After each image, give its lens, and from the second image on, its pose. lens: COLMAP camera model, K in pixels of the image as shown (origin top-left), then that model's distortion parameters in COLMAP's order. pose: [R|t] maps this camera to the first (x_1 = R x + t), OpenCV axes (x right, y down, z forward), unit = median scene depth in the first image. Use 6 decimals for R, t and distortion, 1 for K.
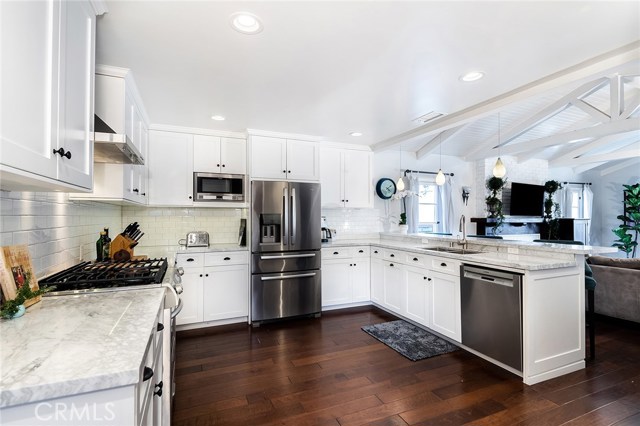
lens RADIAL K [[307.5, 0, 320.0], [0, 307.5, 213.0], [0, 0, 1]] dist [0.028256, 0.000079]
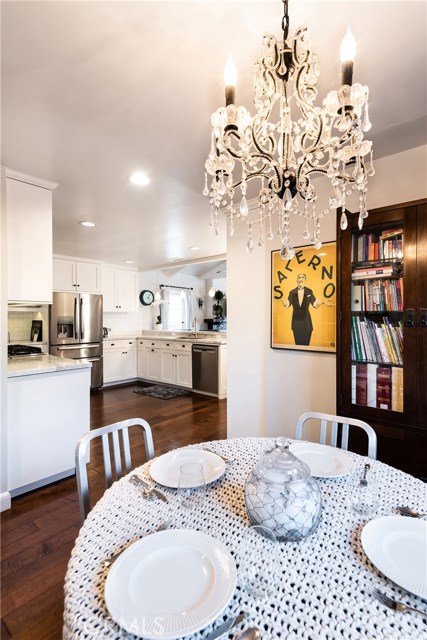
lens RADIAL K [[307.5, 0, 213.5], [0, 307.5, 320.0], [0, 0, 1]] dist [0.028256, 0.000079]
pose [[0.899631, -0.006058, 0.436610, -0.140908], [-0.002044, 0.999834, 0.018084, -0.006990], [-0.436647, -0.017161, 0.899469, -0.436165]]
